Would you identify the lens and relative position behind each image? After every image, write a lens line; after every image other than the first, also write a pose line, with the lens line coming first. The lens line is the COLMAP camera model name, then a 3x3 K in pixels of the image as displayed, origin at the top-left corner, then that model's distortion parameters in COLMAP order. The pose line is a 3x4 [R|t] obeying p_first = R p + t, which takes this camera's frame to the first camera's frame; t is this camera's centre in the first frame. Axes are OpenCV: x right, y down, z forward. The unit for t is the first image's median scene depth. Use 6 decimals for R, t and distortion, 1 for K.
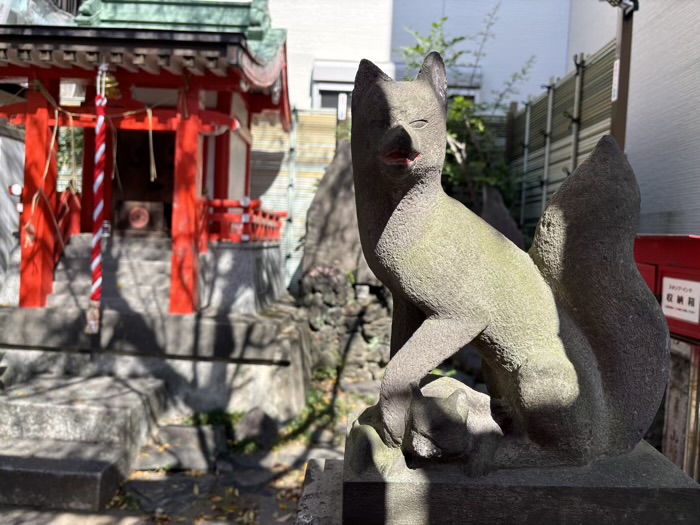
lens RADIAL K [[541.3, 0, 353.3], [0, 541.3, 257.2], [0, 0, 1]] dist [0.039771, -0.064232]
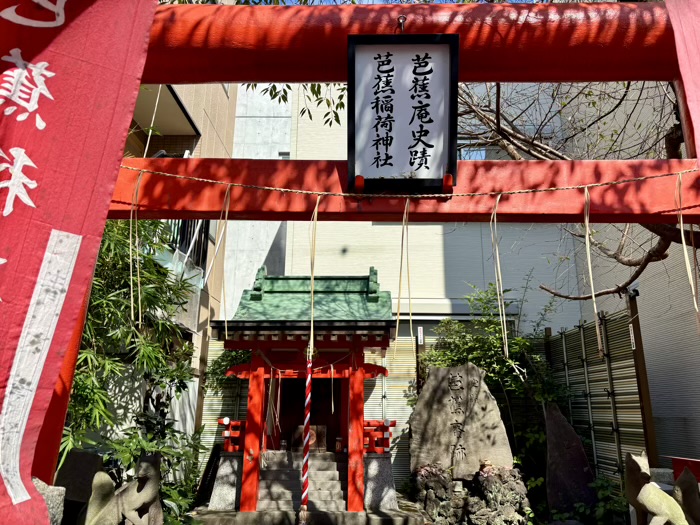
lens RADIAL K [[530.2, 0, 357.3], [0, 530.2, 262.8], [0, 0, 1]] dist [0.056457, -0.059447]
pose [[0.999220, -0.037621, 0.012018, -0.296274], [0.039493, 0.950651, -0.307739, -0.078319], [0.000152, 0.307973, 0.951395, -0.492762]]
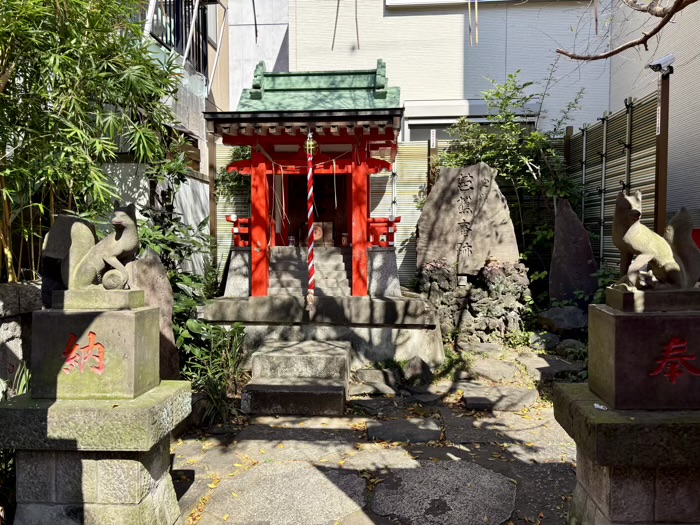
lens RADIAL K [[530.6, 0, 350.0], [0, 530.6, 262.5], [0, 0, 1]] dist [0.048330, -0.059633]
pose [[0.997264, -0.045554, -0.058212, -0.248305], [0.045684, 0.998956, 0.000910, 0.009885], [0.058109, -0.003566, 0.998304, -0.431757]]
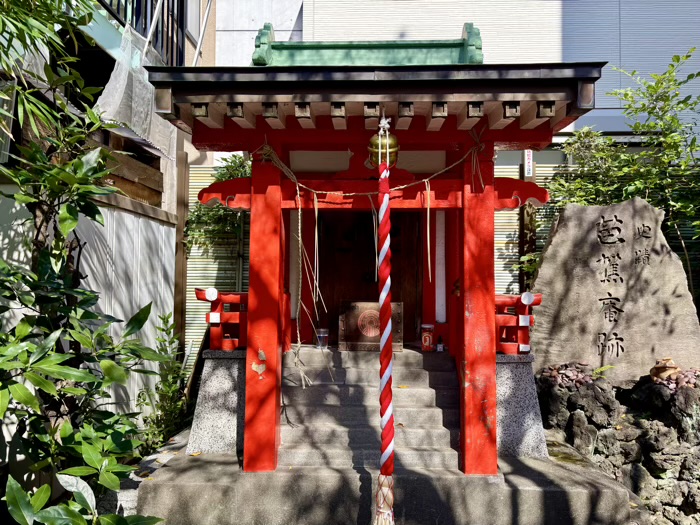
lens RADIAL K [[530.6, 0, 350.0], [0, 530.6, 262.5], [0, 0, 1]] dist [0.048330, -0.059633]
pose [[0.999052, -0.038668, -0.020011, -0.447968], [0.036937, 0.996056, -0.080676, -0.108626], [0.023052, 0.079860, 0.996539, 0.305216]]
